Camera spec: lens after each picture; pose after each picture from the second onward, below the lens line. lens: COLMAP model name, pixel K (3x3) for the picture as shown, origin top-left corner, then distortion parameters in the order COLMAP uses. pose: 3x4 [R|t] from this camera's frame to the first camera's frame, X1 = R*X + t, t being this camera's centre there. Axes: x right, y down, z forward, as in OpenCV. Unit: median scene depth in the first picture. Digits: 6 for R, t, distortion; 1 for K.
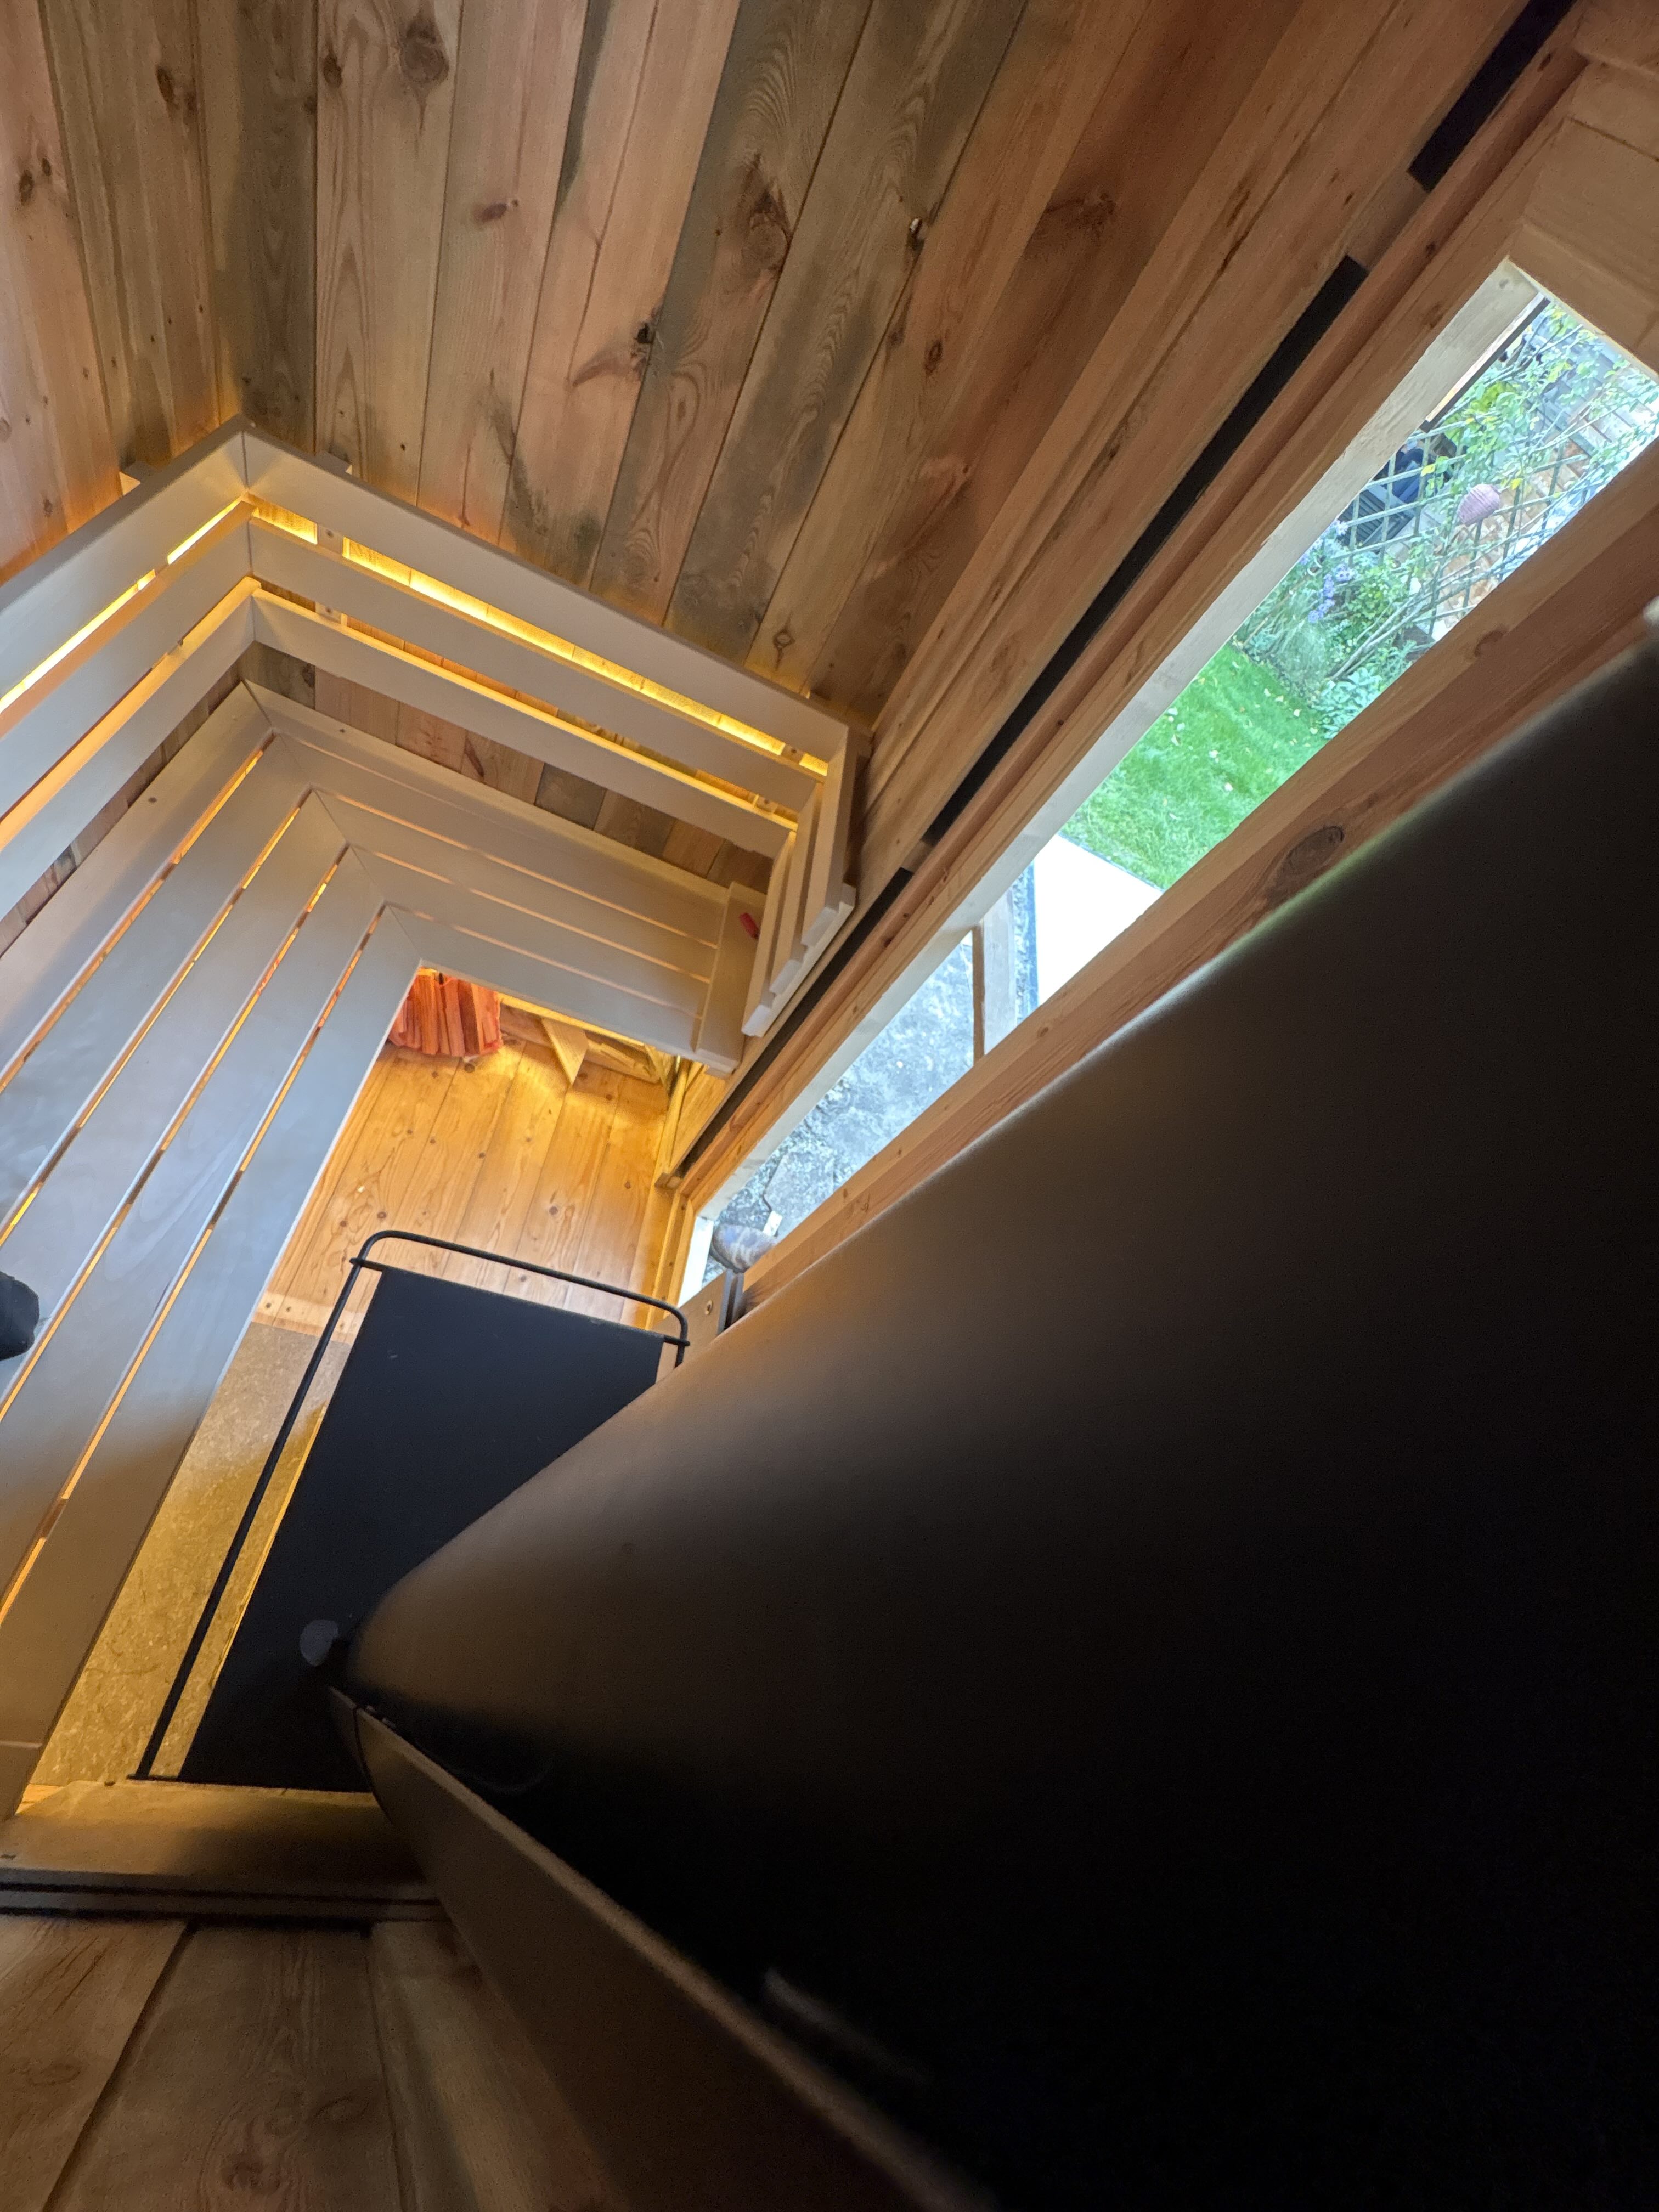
lens RADIAL K [[881.8, 0, 829.5], [0, 881.8, 1106.0], [0, 0, 1]] dist [-0.001472, 0.000030]
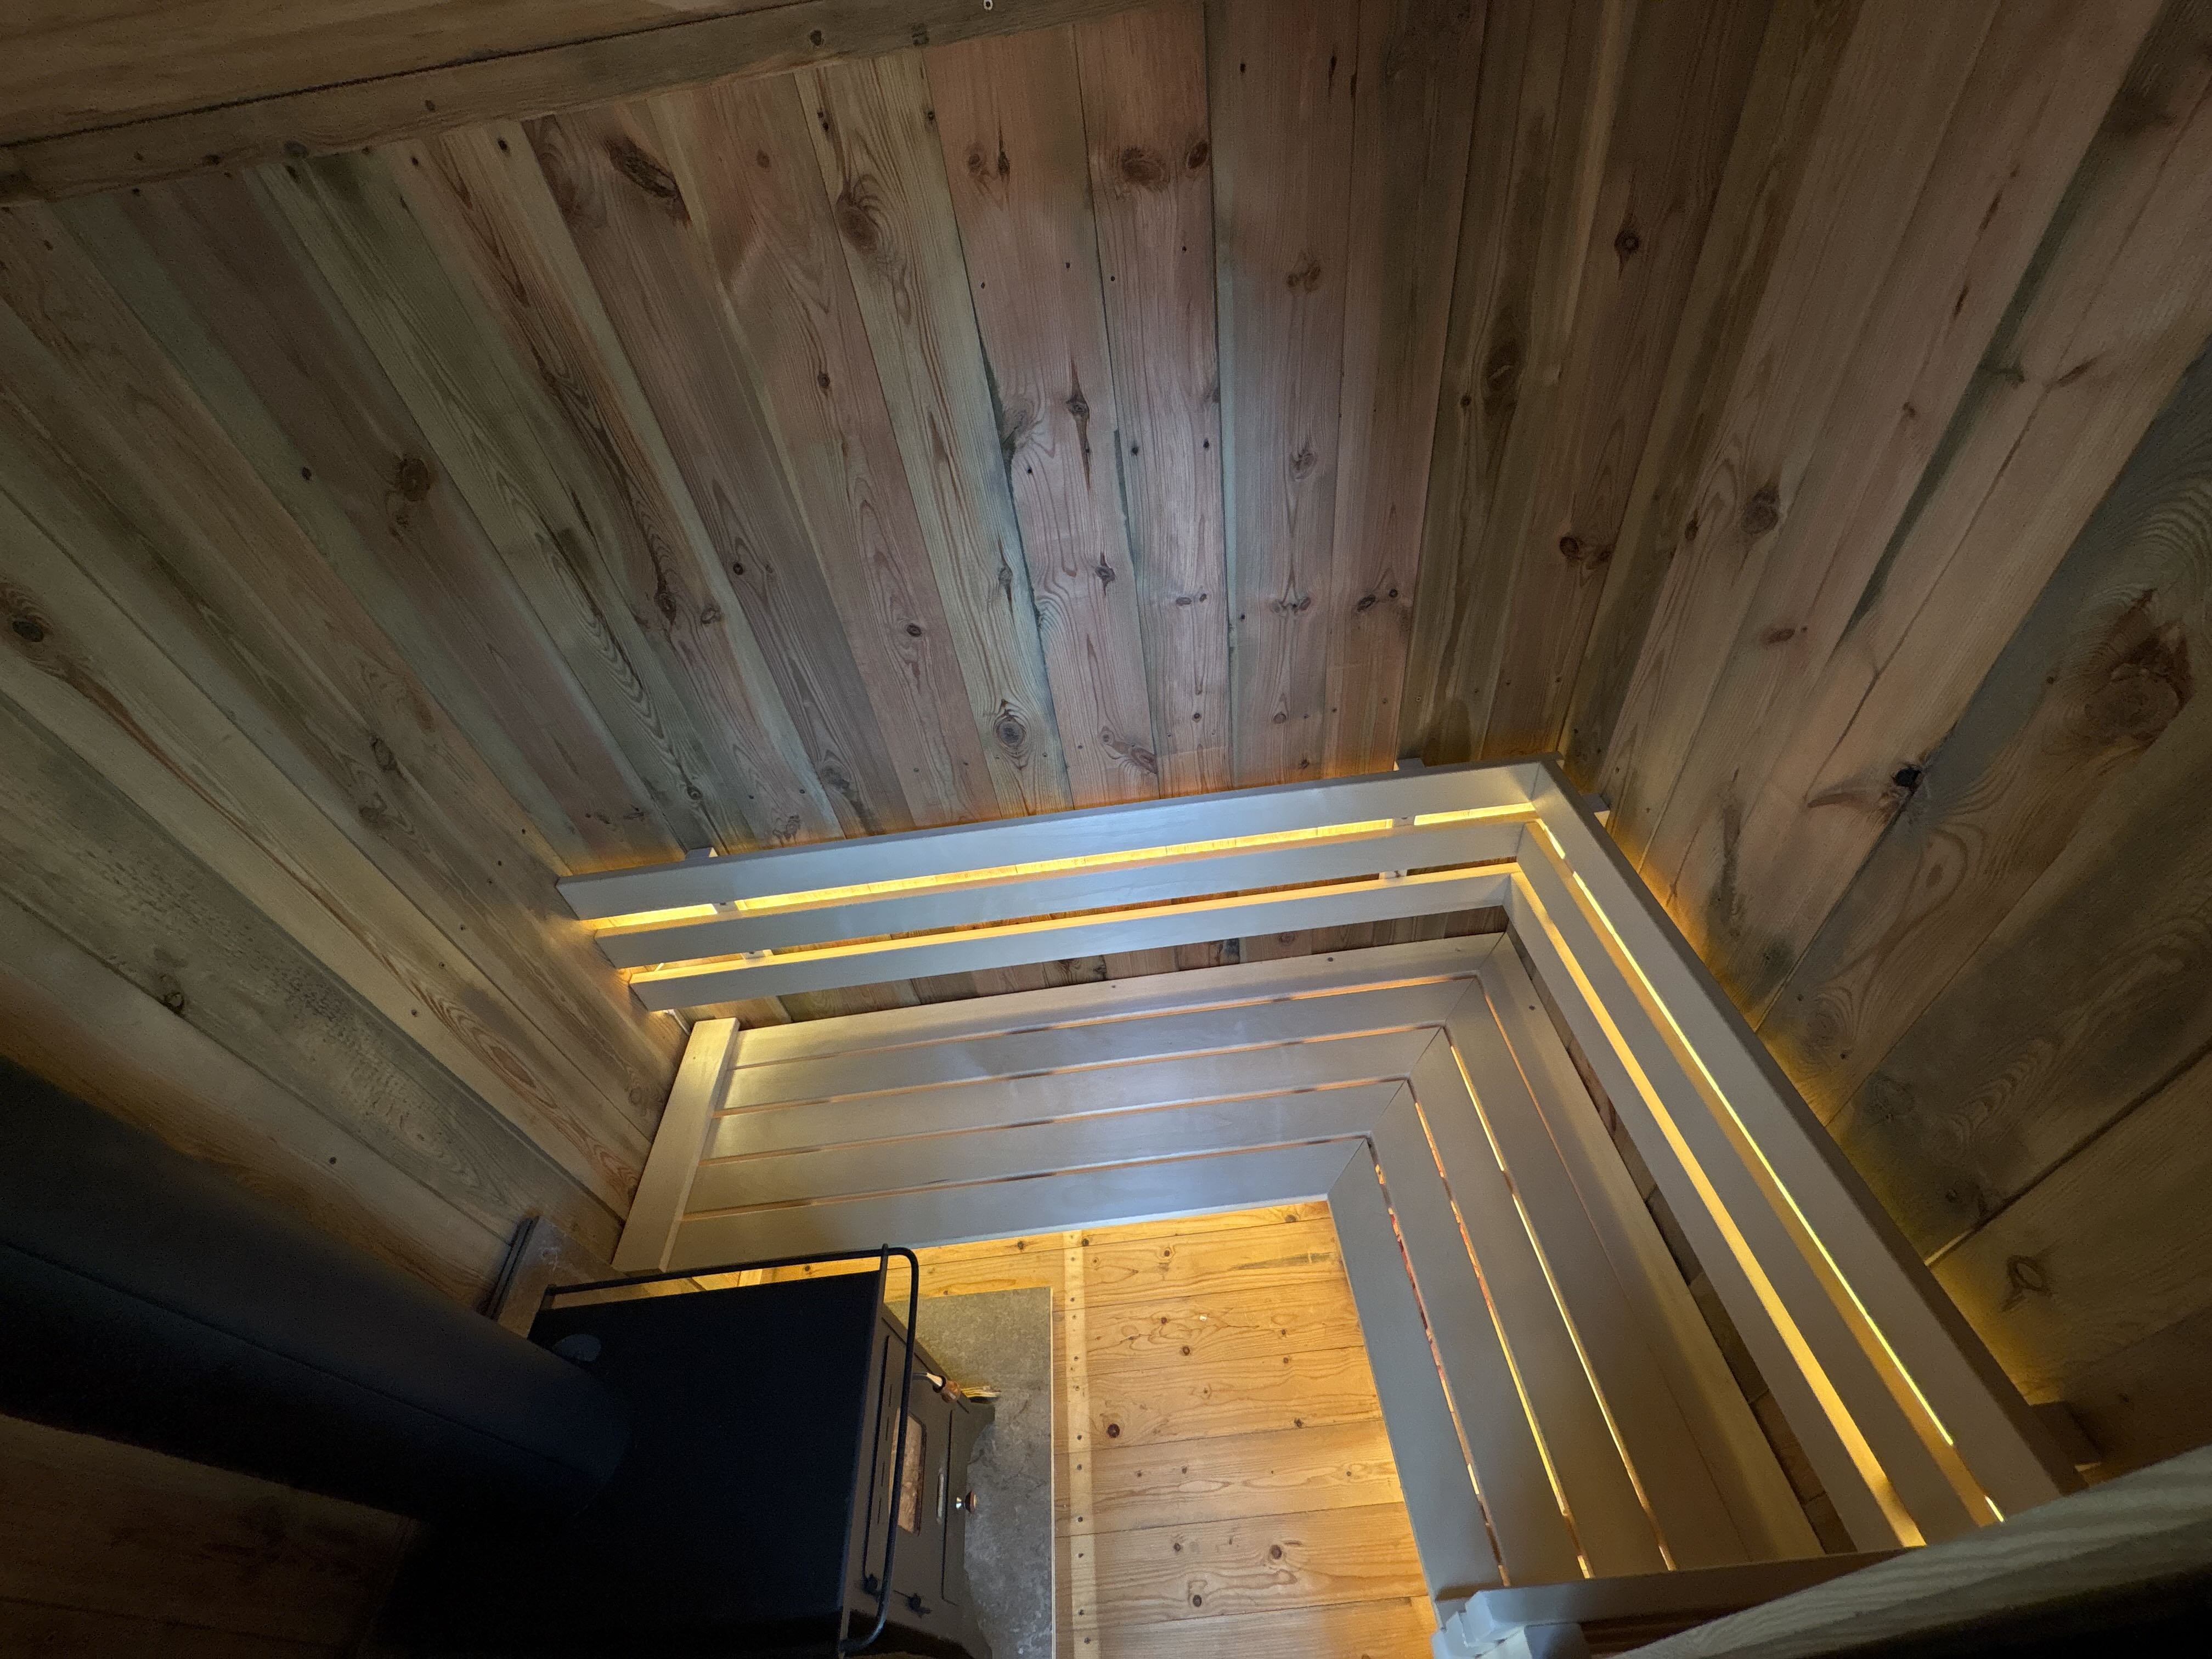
lens RADIAL K [[881.8, 0, 1106.0], [0, 881.8, 829.5], [0, 0, 1]] dist [-0.001472, 0.000030]
pose [[0.082096, 0.269075, -0.959614, 0.384046], [-0.730366, 0.671377, 0.125770, -0.462036], [0.678104, 0.690544, 0.251641, 0.420080]]
